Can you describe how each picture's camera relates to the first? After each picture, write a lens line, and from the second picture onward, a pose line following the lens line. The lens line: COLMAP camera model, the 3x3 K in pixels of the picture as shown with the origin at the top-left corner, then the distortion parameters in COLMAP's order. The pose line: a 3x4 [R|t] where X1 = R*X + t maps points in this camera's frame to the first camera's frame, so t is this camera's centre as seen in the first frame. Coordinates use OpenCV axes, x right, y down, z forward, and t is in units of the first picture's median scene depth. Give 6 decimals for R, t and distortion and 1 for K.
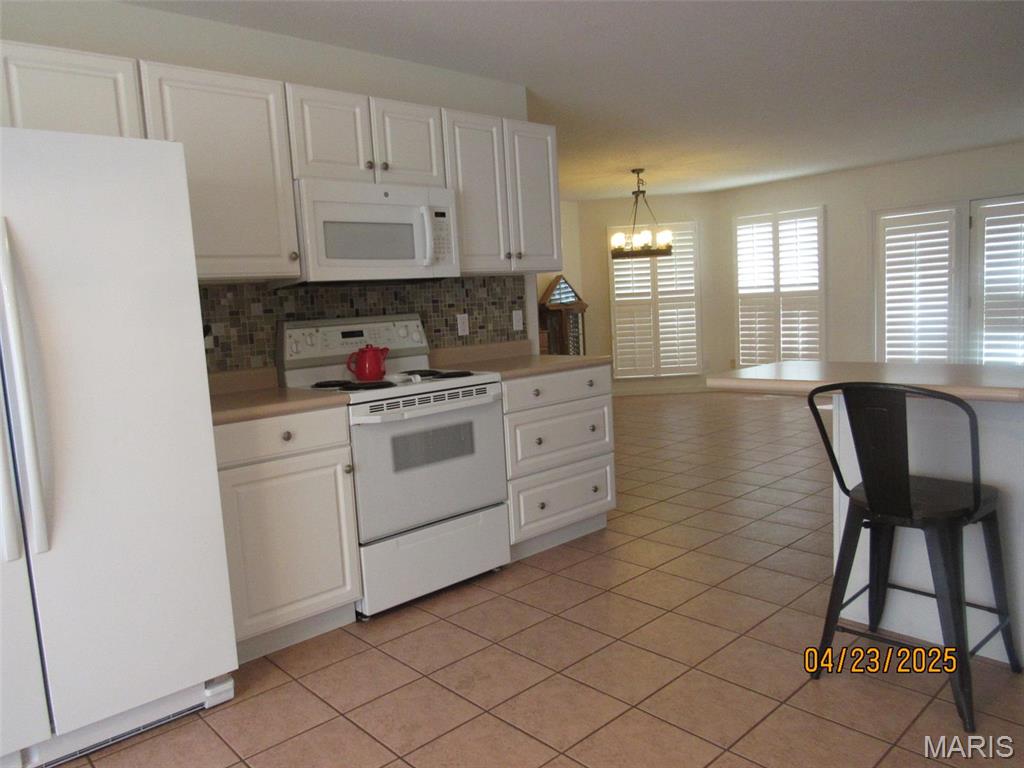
lens RADIAL K [[735.1, 0, 506.1], [0, 735.1, 383.6], [0, 0, 1]] dist [-0.028774, 0.003007]
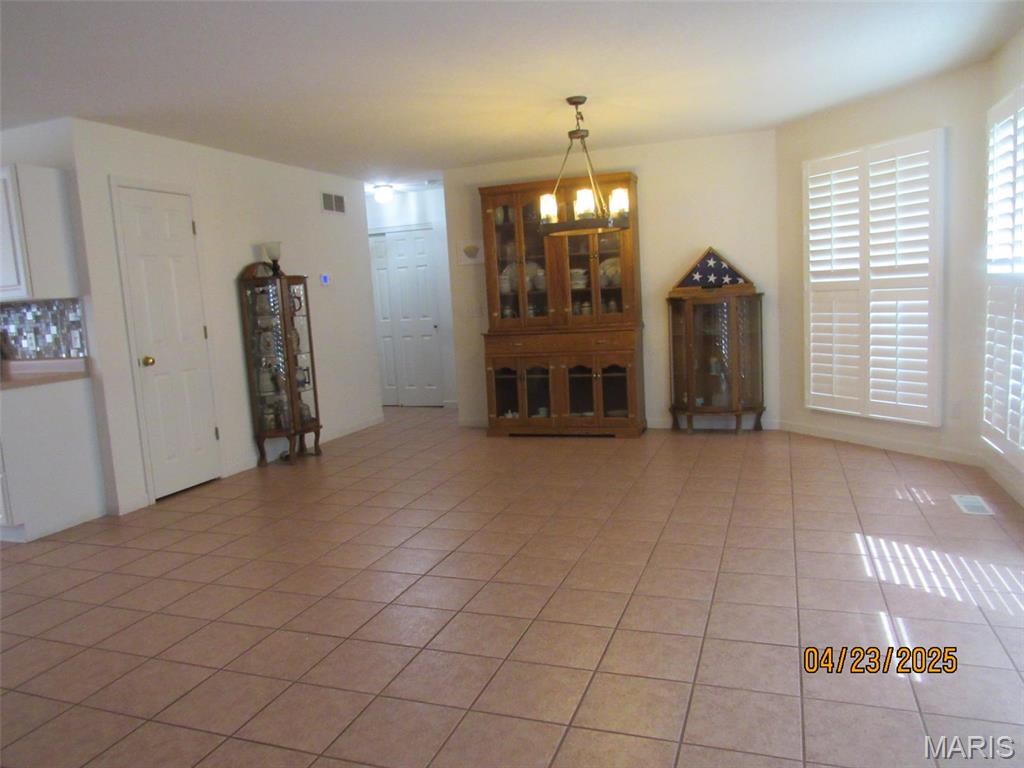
lens RADIAL K [[738.6, 0, 494.0], [0, 738.6, 383.6], [0, 0, 1]] dist [-0.011995, -0.001802]
pose [[0.452212, 0.136659, -0.881379, 0.774005], [-0.061514, 0.990618, 0.122036, -0.117170], [0.889787, -0.000969, 0.456376, 0.640509]]
